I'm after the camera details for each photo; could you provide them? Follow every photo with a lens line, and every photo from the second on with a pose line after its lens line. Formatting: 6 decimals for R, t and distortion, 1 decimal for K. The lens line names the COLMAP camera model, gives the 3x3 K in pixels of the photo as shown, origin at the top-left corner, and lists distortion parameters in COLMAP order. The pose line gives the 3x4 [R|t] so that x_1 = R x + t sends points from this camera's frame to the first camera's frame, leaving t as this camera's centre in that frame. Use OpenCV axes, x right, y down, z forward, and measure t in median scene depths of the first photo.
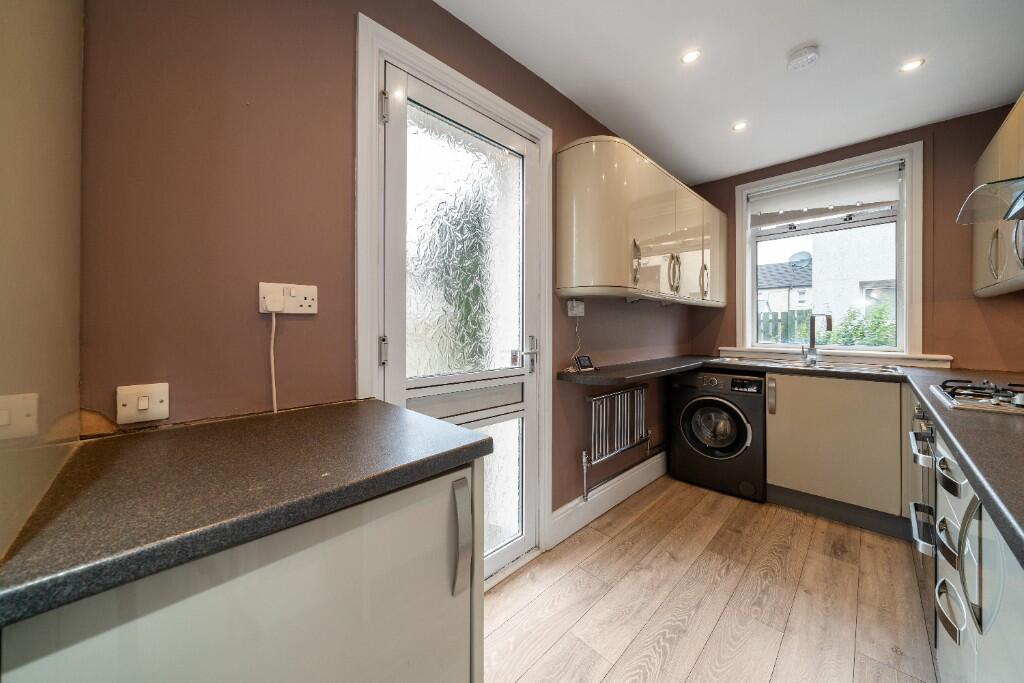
lens RADIAL K [[358.8, 0, 510.3], [0, 358.8, 328.5], [0, 0, 1]] dist [0.000031, -0.000073]
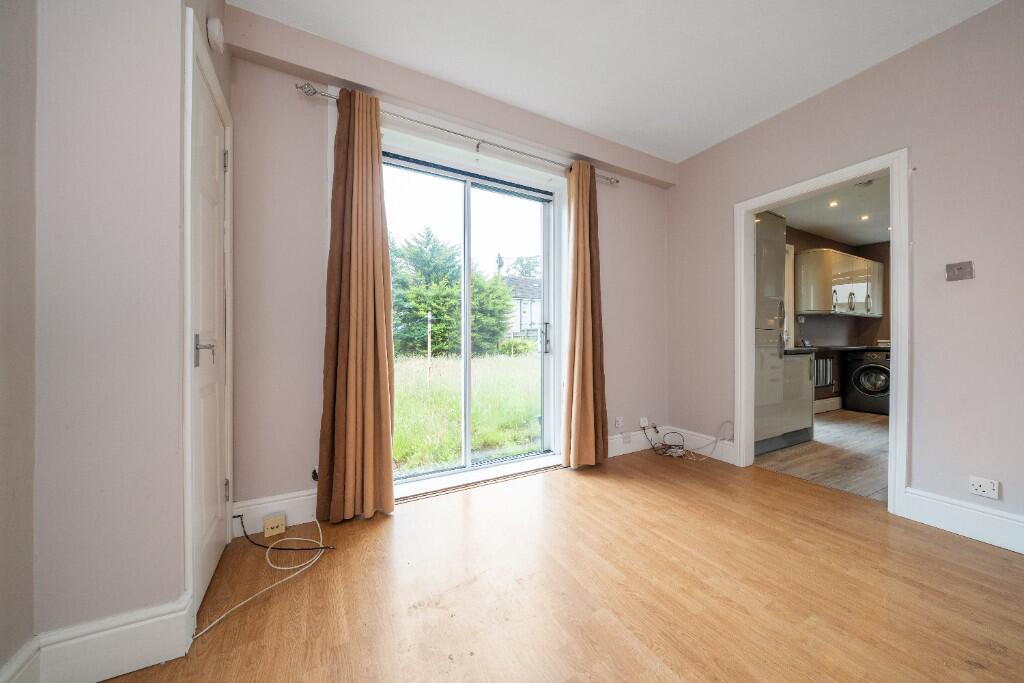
lens RADIAL K [[352.2, 0, 512.0], [0, 352.2, 341.5], [0, 0, 1]] dist [-0.000260, 0.000059]
pose [[0.963545, -0.000744, -0.267546, -0.835185], [0.002749, 0.999971, 0.007118, 0.052905], [0.267533, -0.007594, 0.963519, -1.396925]]
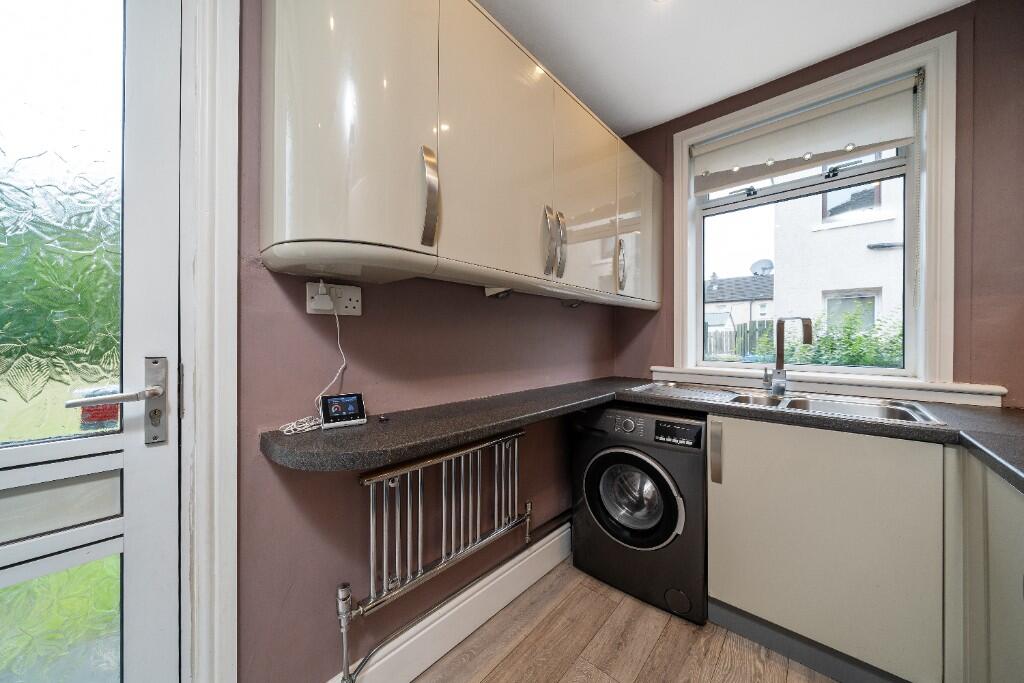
lens RADIAL K [[352.2, 0, 512.0], [0, 352.2, 341.5], [0, 0, 1]] dist [-0.000260, 0.000059]
pose [[0.997975, 0.002378, 0.063568, 0.328363], [-0.002675, 0.999986, 0.004587, 0.000661], [-0.063556, -0.004748, 0.997967, 0.407839]]
